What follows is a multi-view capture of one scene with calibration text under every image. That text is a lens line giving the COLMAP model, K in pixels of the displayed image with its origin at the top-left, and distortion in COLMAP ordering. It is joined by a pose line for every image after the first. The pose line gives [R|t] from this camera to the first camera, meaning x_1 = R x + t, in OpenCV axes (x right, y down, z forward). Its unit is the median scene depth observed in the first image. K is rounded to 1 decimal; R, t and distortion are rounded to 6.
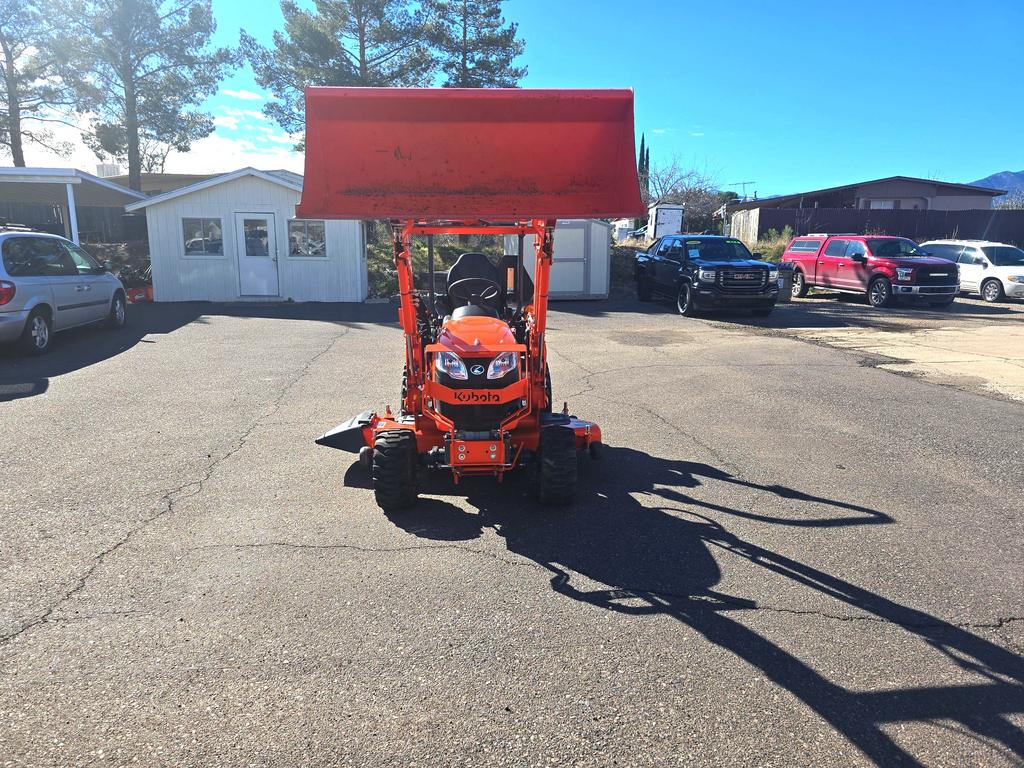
lens RADIAL K [[695.0, 0, 514.4], [0, 695.0, 378.6], [0, 0, 1]] dist [0.061425, -0.055831]
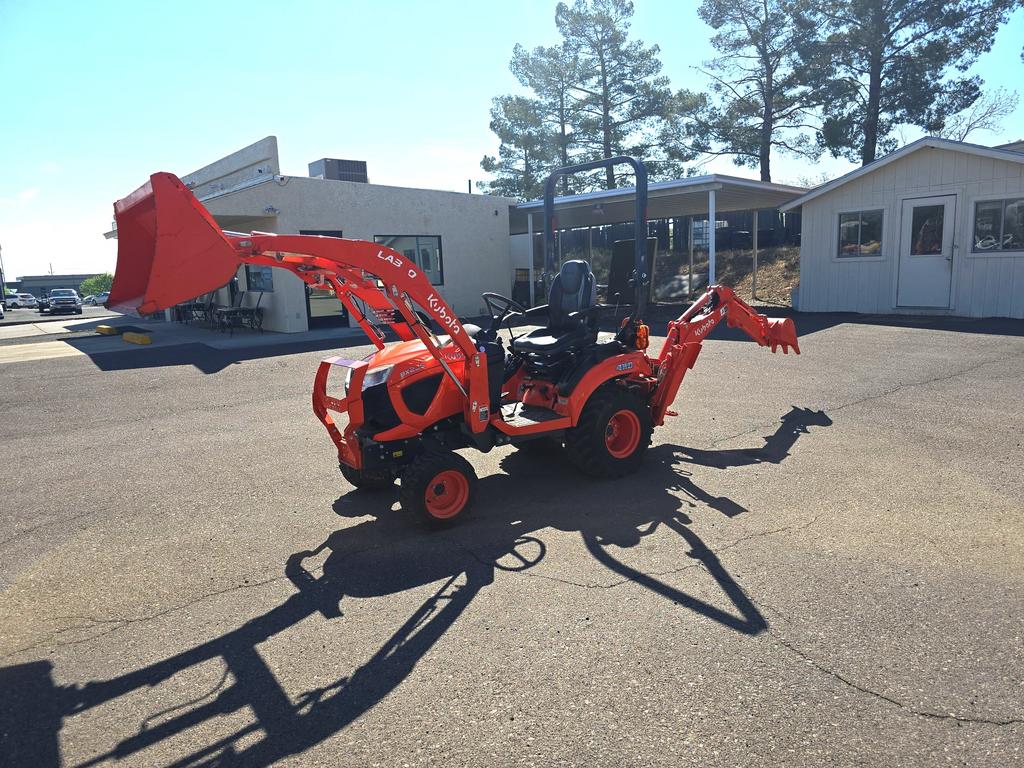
lens RADIAL K [[695.0, 0, 506.0], [0, 695.0, 377.6], [0, 0, 1]] dist [0.061425, -0.055831]
pose [[0.484831, 0.117090, -0.866735, 0.082690], [-0.112869, 0.991088, 0.070753, -0.047232], [0.867294, 0.063525, 0.493726, 0.244891]]
